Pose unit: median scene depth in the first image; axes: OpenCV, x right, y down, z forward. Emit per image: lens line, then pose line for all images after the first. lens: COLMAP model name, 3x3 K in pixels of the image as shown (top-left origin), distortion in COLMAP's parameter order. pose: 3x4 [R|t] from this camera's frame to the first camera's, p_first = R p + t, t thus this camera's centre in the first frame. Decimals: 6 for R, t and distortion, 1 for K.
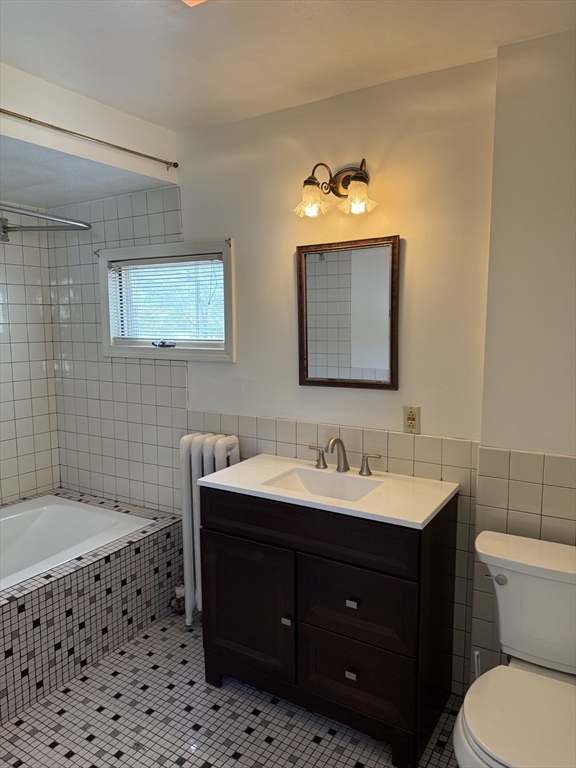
lens RADIAL K [[546.0, 0, 286.8], [0, 546.0, 382.8], [0, 0, 1]] dist [0.018566, -0.020545]
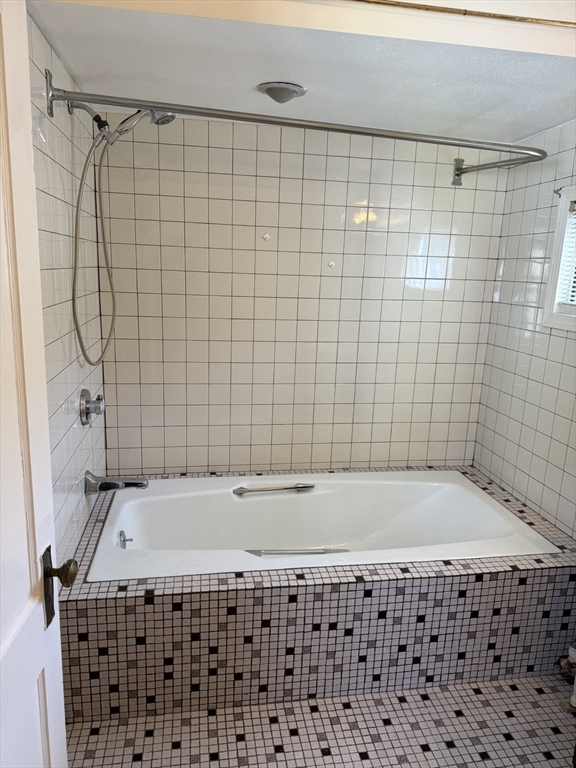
lens RADIAL K [[546.0, 0, 290.6], [0, 546.0, 386.3], [0, 0, 1]] dist [0.018566, -0.020545]
pose [[0.657509, 0.191093, -0.728811, 0.025228], [-0.129644, 0.981570, 0.140405, -0.032085], [0.742209, 0.002168, 0.670165, 0.239411]]
